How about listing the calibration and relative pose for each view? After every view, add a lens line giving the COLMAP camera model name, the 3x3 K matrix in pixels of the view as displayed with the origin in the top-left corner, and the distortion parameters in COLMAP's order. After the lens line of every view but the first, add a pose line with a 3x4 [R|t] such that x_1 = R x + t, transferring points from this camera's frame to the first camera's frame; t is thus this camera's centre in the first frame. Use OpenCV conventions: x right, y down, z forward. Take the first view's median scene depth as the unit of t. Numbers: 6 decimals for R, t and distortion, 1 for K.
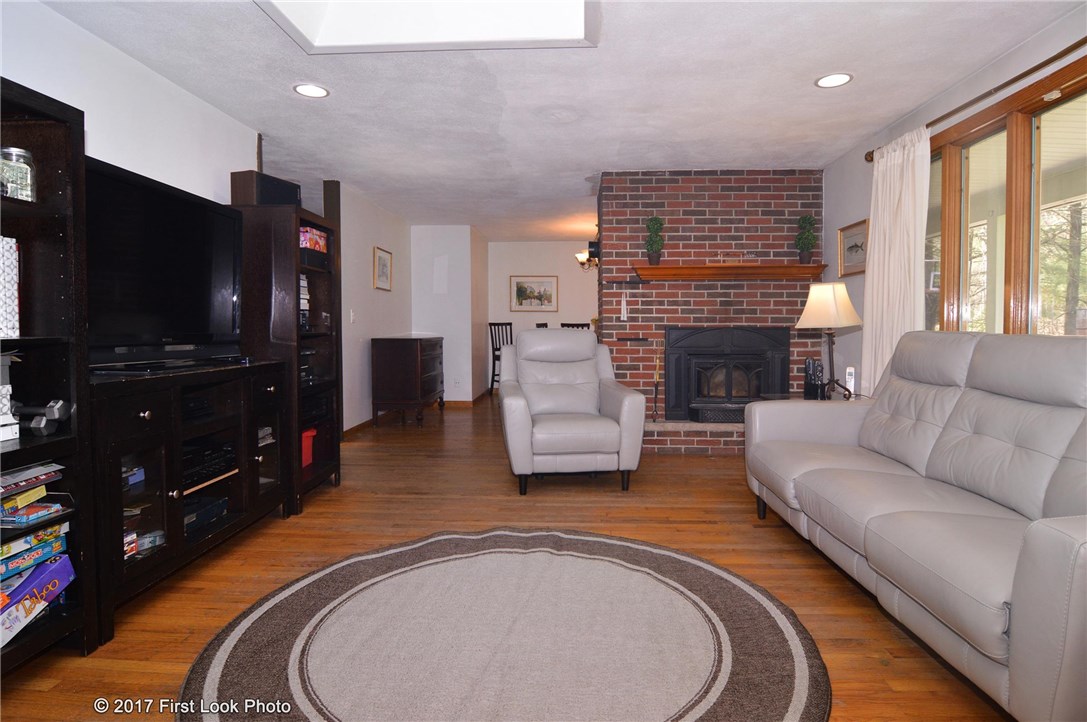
lens RADIAL K [[615.3, 0, 536.9], [0, 615.3, 345.1], [0, 0, 1]] dist [-0.002858, -0.003395]
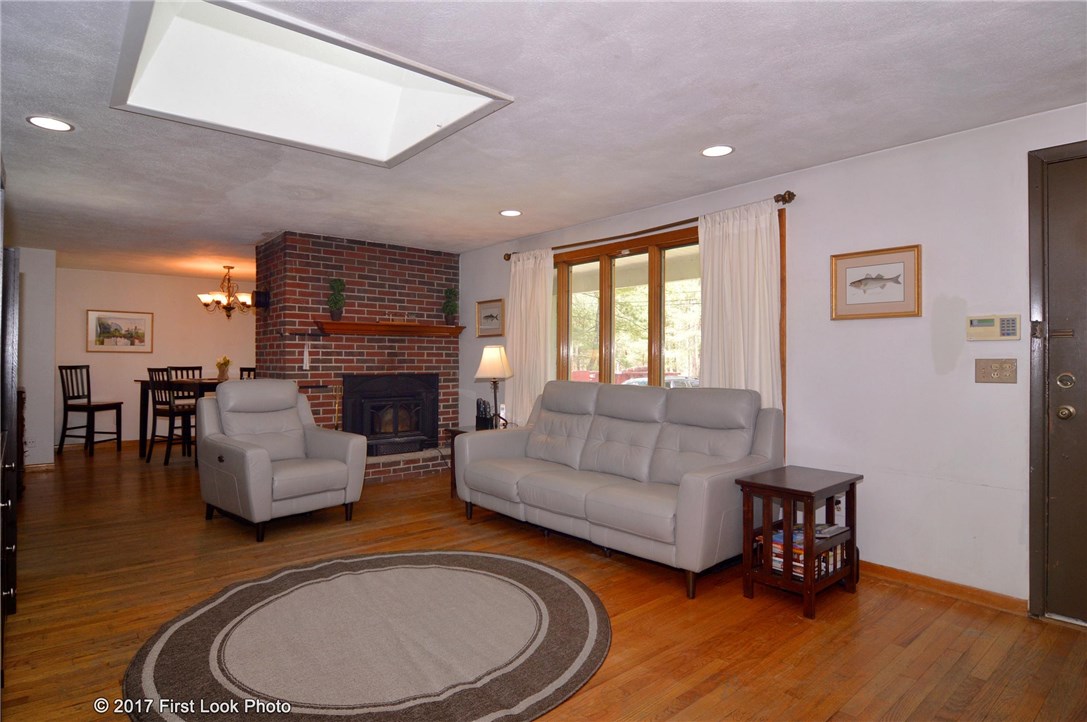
lens RADIAL K [[595.0, 0, 567.5], [0, 595.0, 360.4], [0, 0, 1]] dist [-0.004548, -0.002698]
pose [[0.717252, 0.001434, 0.696812, -0.311438], [0.019107, 0.999581, -0.021725, -0.029526], [-0.696552, 0.028896, 0.716925, -0.088065]]
